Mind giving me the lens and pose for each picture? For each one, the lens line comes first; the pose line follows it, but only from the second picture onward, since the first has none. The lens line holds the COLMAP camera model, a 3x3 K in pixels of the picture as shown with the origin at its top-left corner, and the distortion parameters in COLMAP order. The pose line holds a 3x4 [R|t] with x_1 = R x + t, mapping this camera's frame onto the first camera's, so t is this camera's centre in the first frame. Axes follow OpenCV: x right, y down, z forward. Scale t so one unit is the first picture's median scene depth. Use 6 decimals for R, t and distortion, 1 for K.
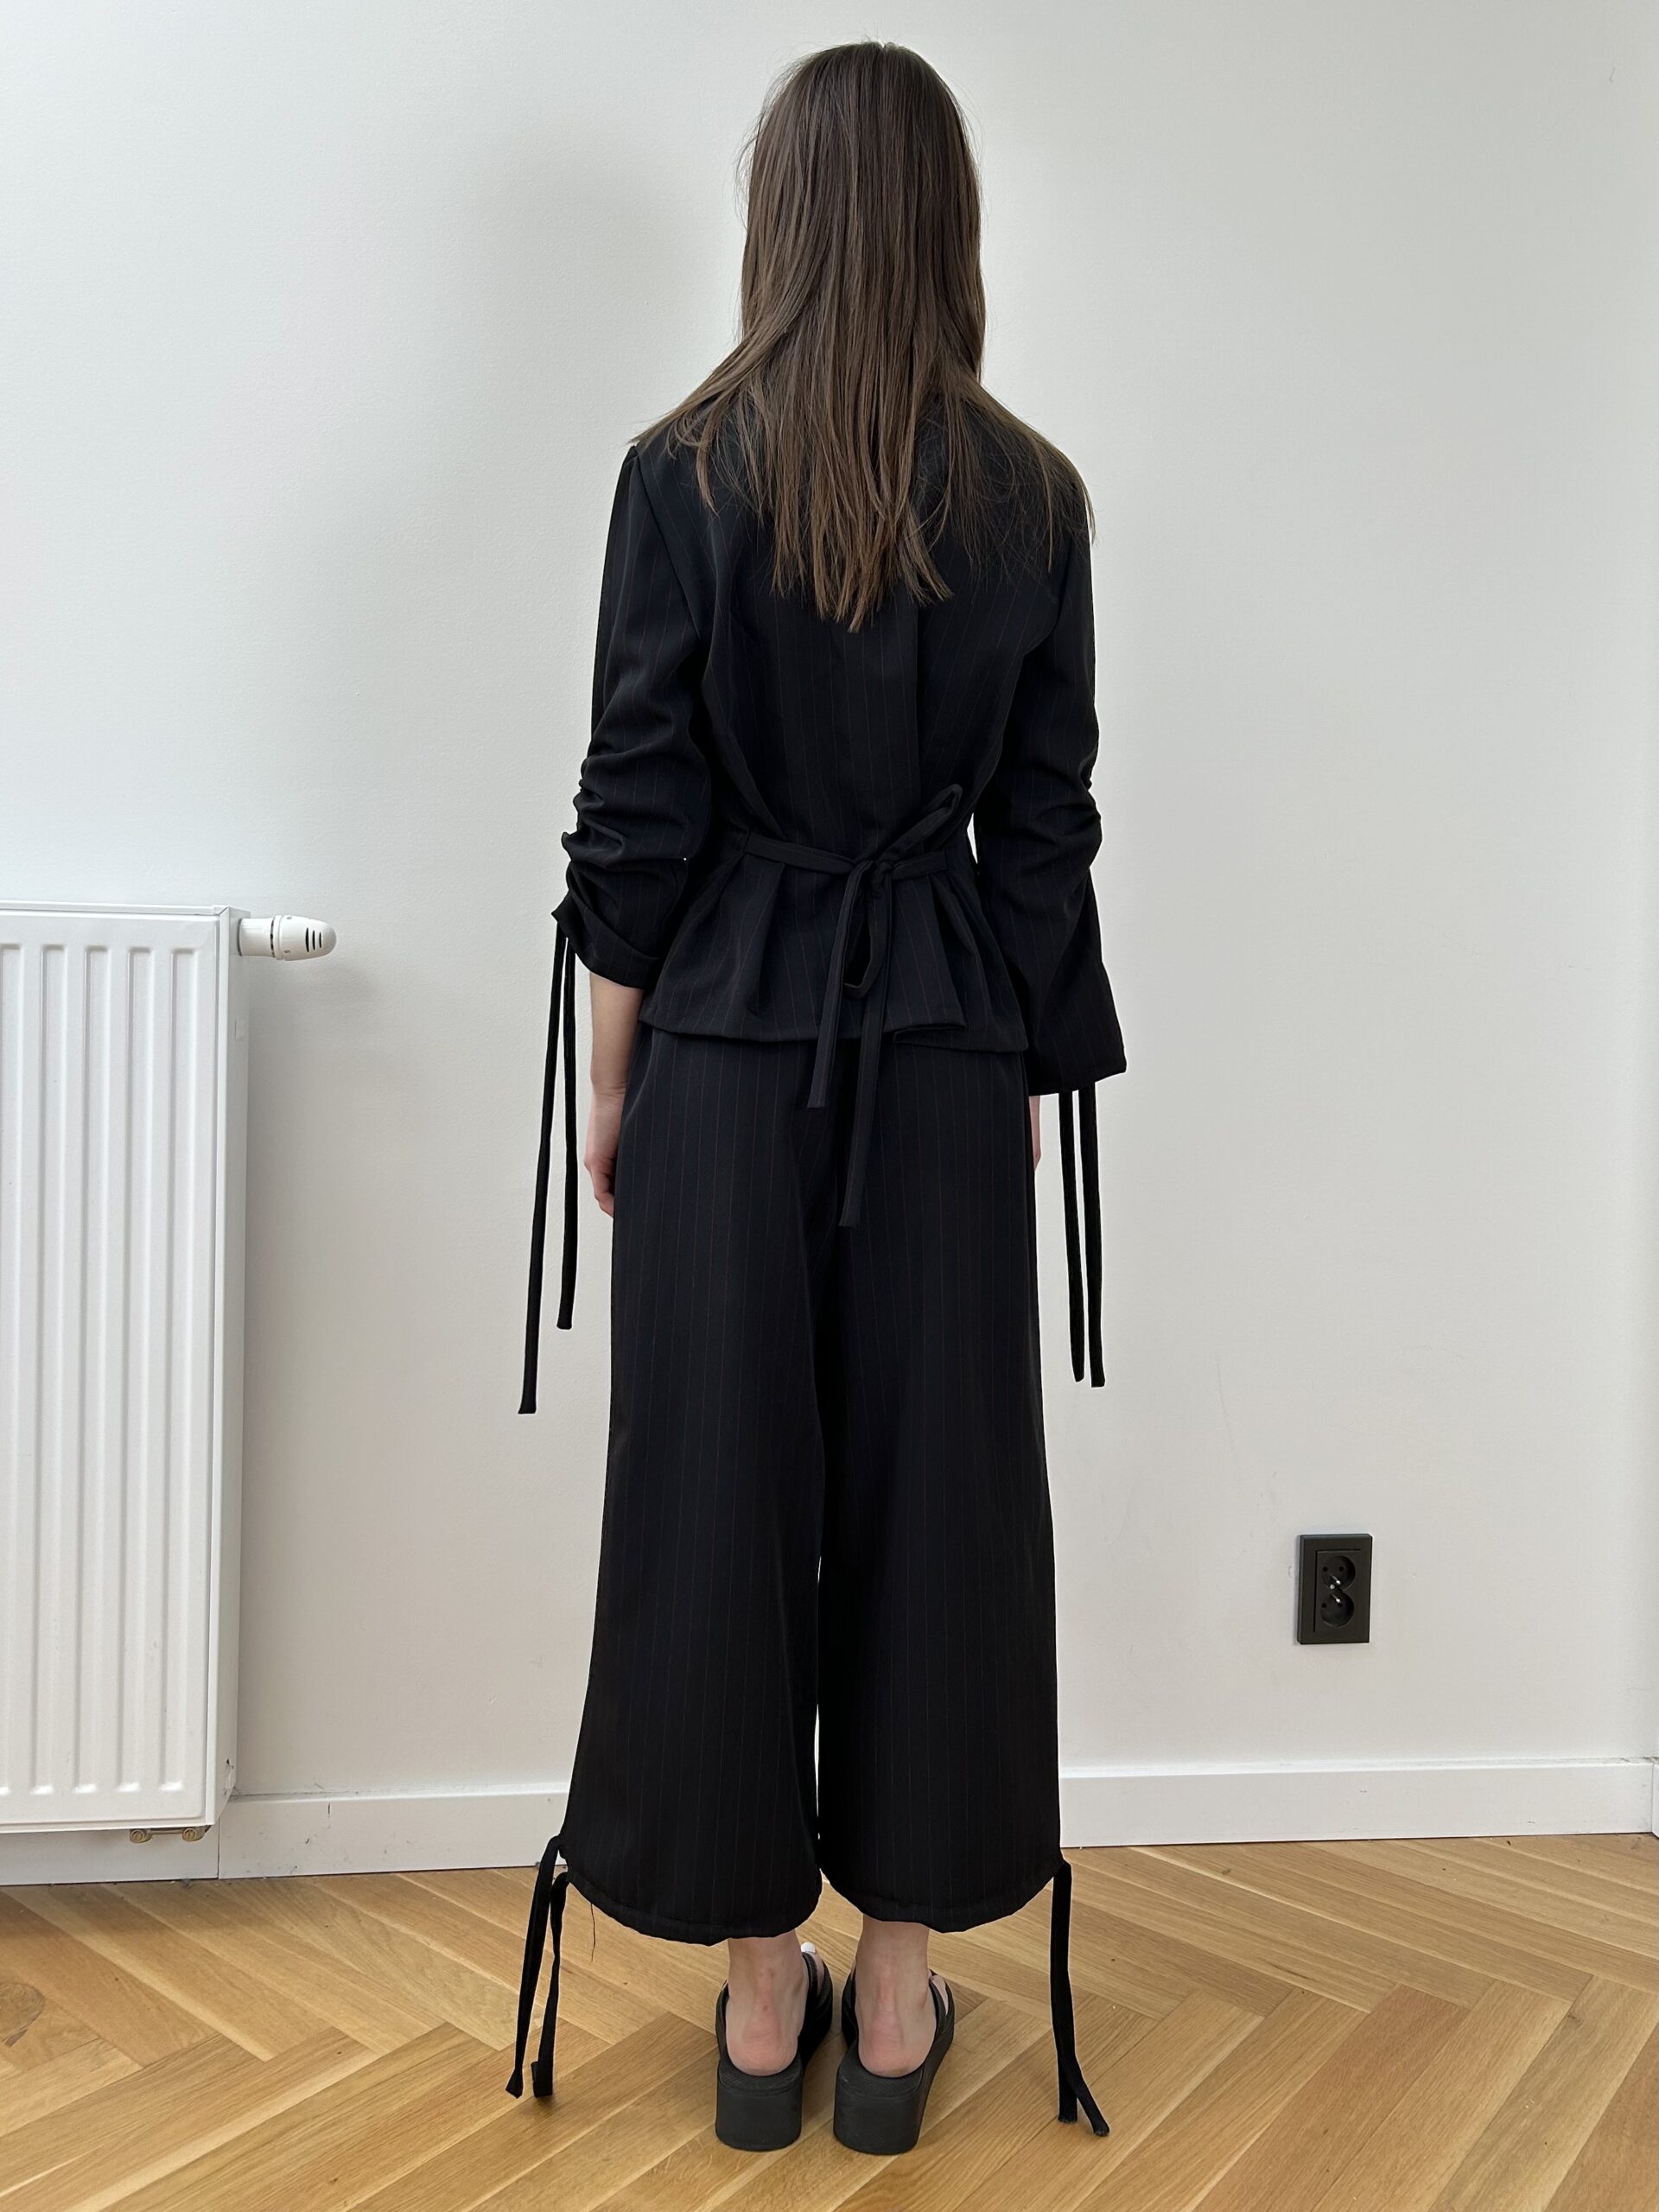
lens RADIAL K [[1840.1, 0, 804.9], [0, 1840.1, 1066.4], [0, 0, 1]] dist [0.015848, -0.025268]
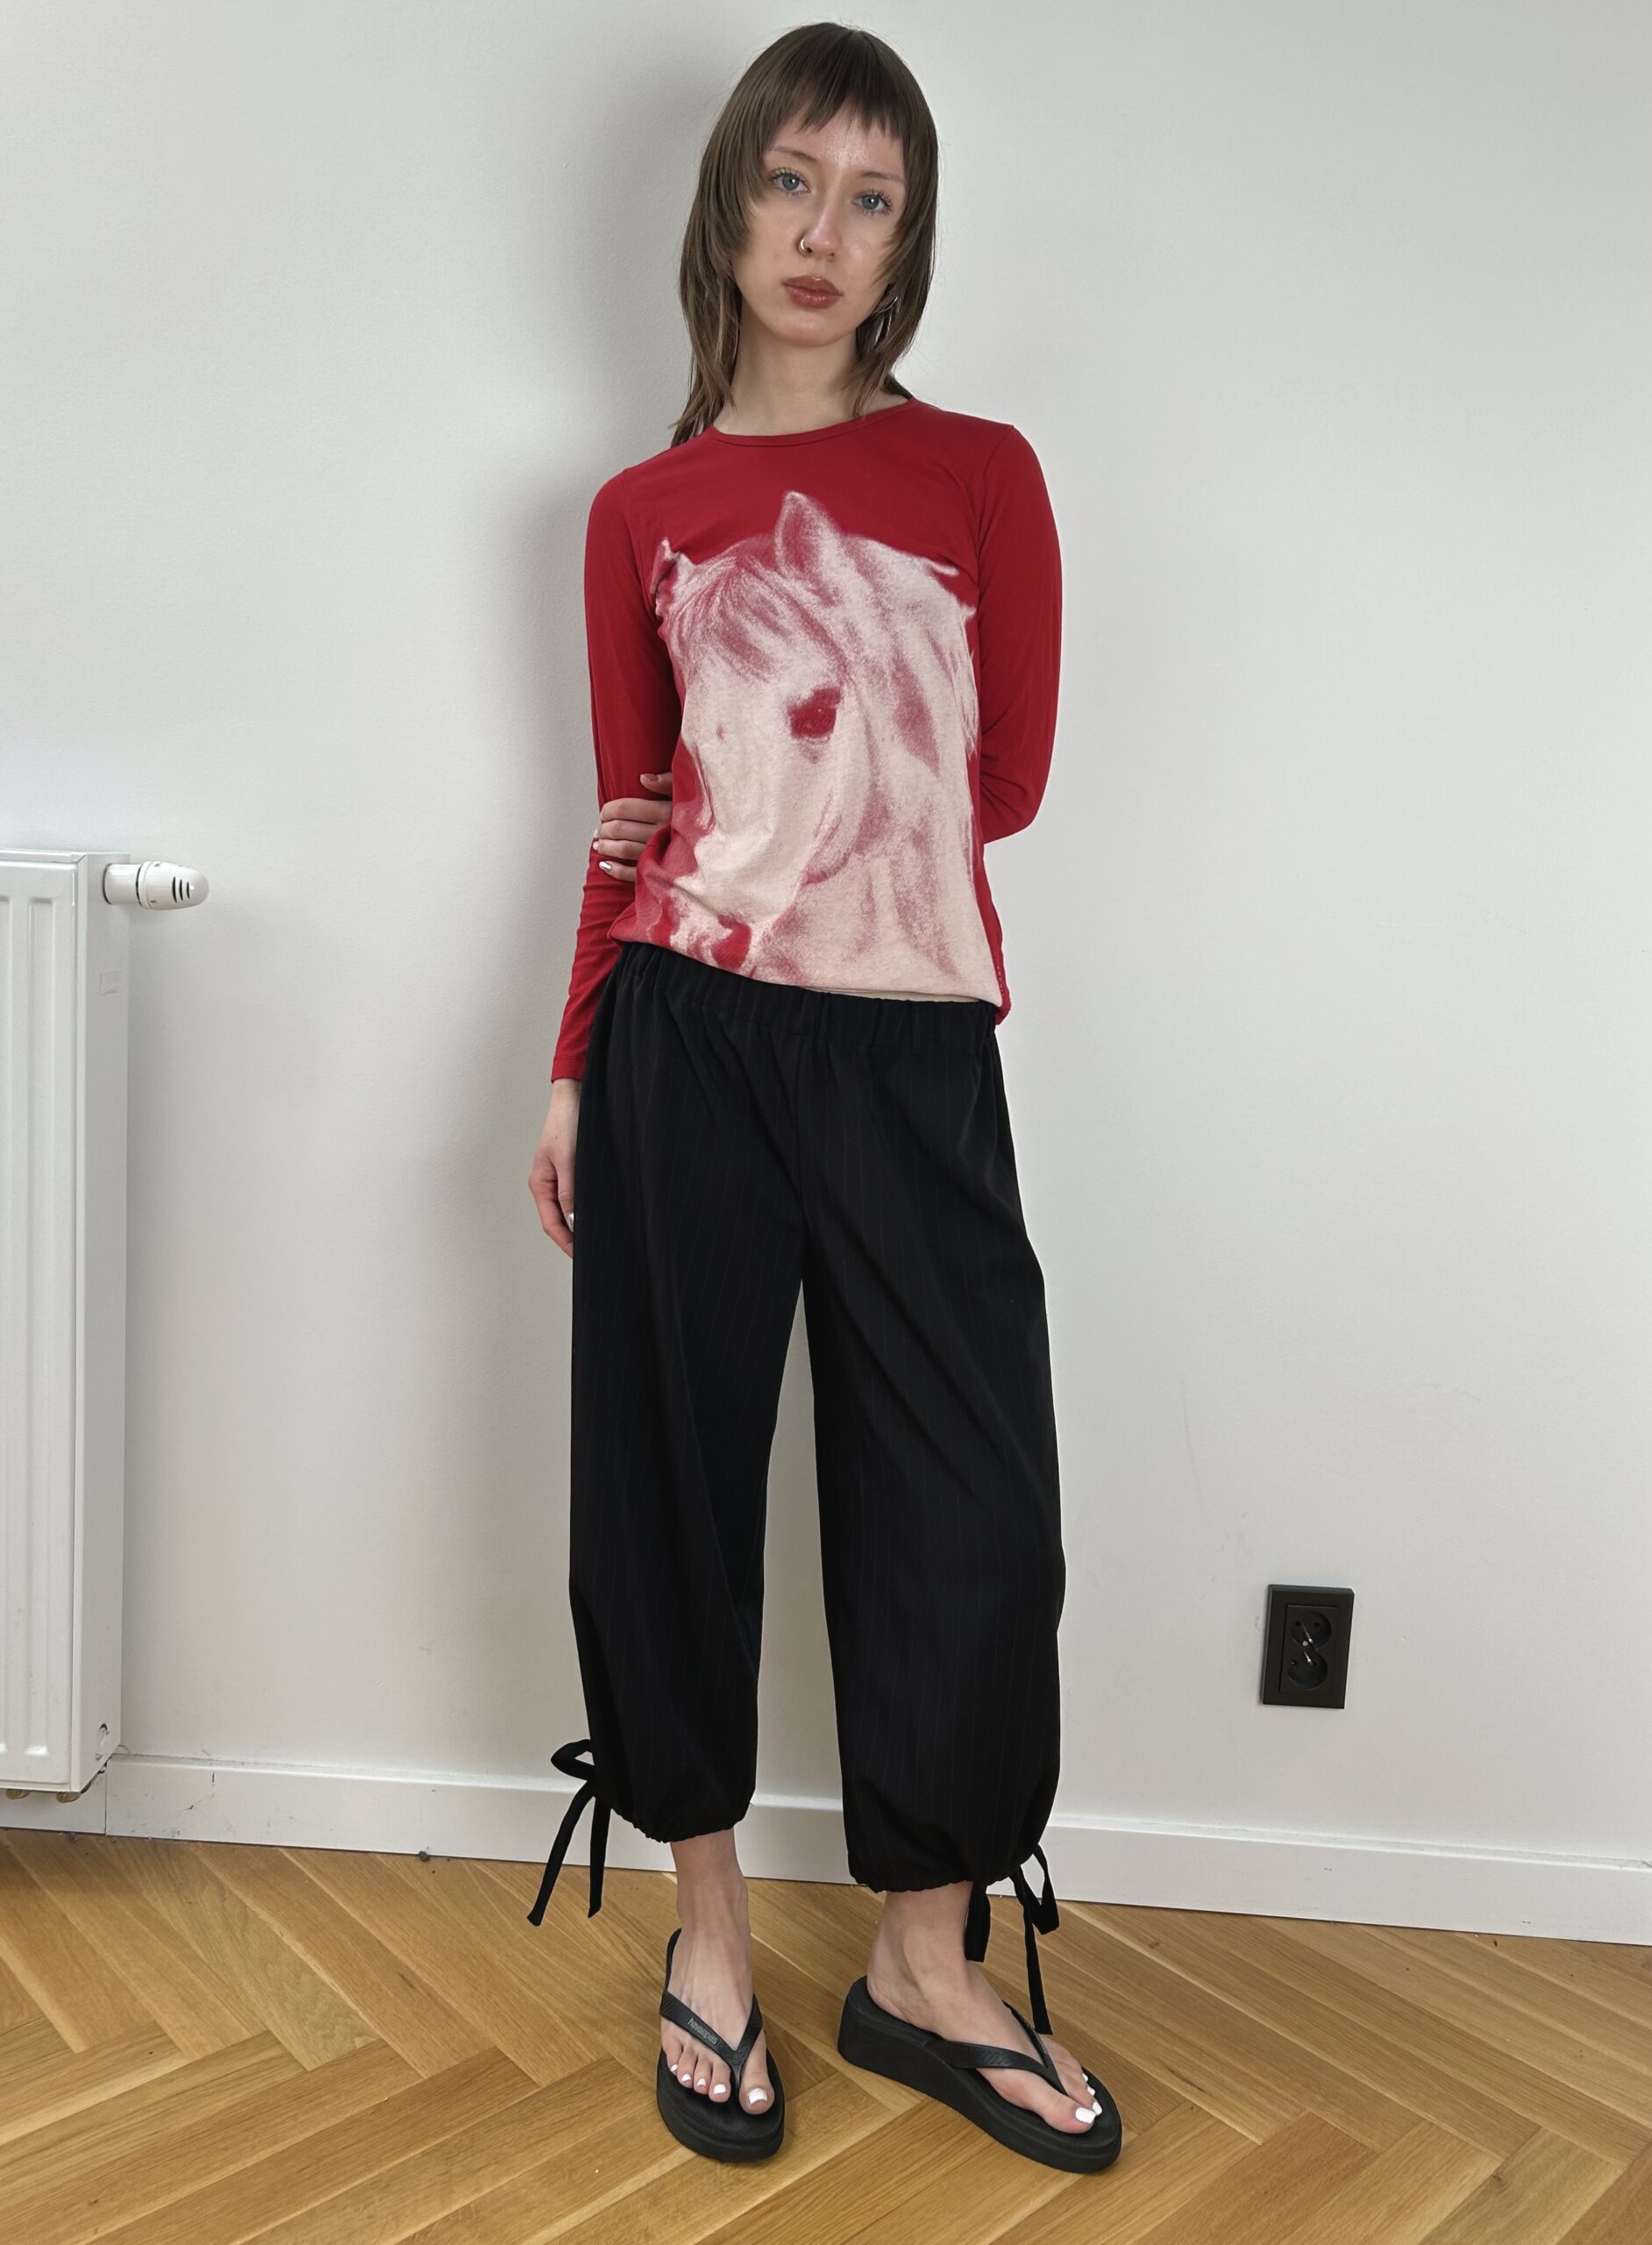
lens RADIAL K [[1867.4, 0, 788.5], [0, 1867.4, 1051.2], [0, 0, 1]] dist [0.015848, -0.025268]
pose [[0.986729, 0.044788, -0.156079, 0.192798], [-0.031956, 0.995972, 0.083777, -0.078176], [0.159203, -0.077678, 0.984185, 0.112112]]
